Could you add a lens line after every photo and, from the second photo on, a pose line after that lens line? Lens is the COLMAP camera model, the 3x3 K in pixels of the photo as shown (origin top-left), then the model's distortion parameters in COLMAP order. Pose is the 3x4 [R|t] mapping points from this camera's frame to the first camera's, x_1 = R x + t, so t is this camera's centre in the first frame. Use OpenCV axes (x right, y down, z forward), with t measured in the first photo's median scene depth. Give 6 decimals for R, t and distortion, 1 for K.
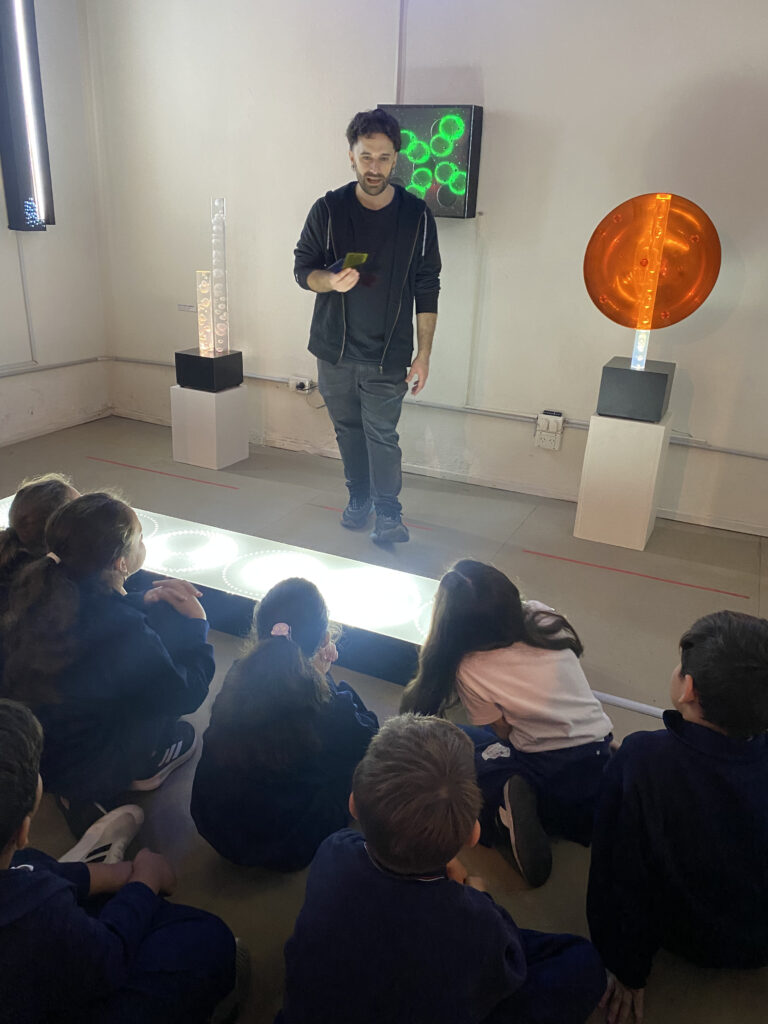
lens RADIAL K [[835.8, 0, 430.8], [0, 835.8, 538.2], [0, 0, 1]] dist [-0.002958, -0.043621]
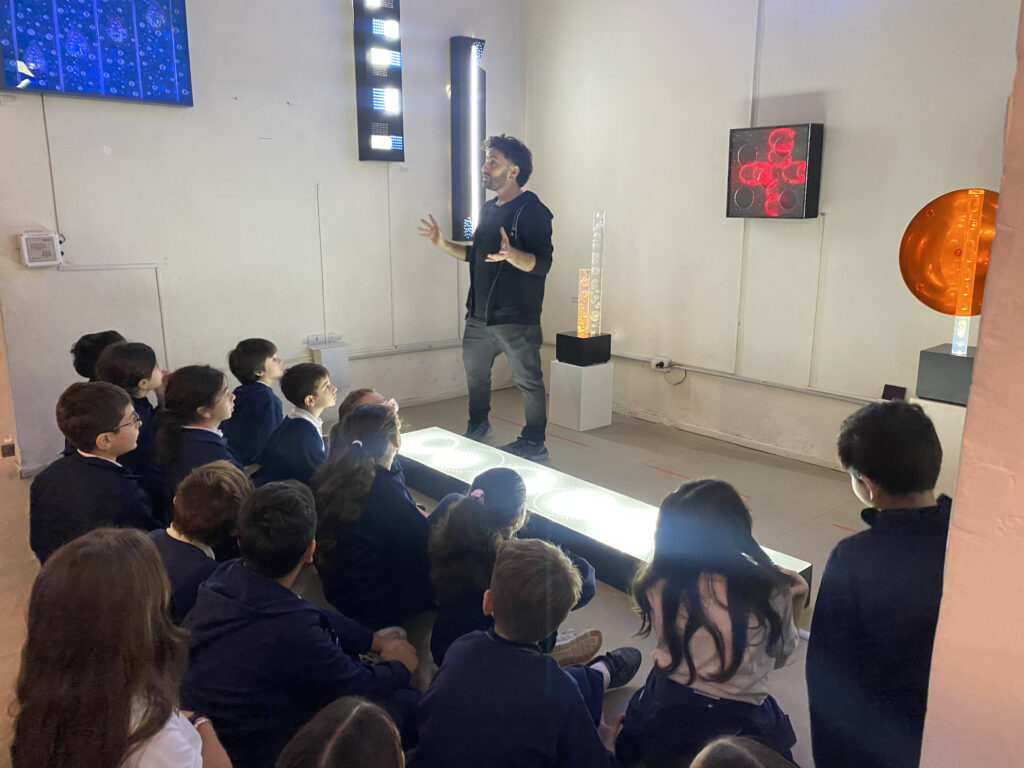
lens RADIAL K [[835.8, 0, 512.0], [0, 835.8, 384.0], [0, 0, 1]] dist [-0.002958, -0.043621]
pose [[0.896792, 0.043677, -0.440291, 0.177334], [-0.121838, 0.981020, -0.150846, 0.042400], [0.425346, 0.188922, 0.885093, -0.095973]]
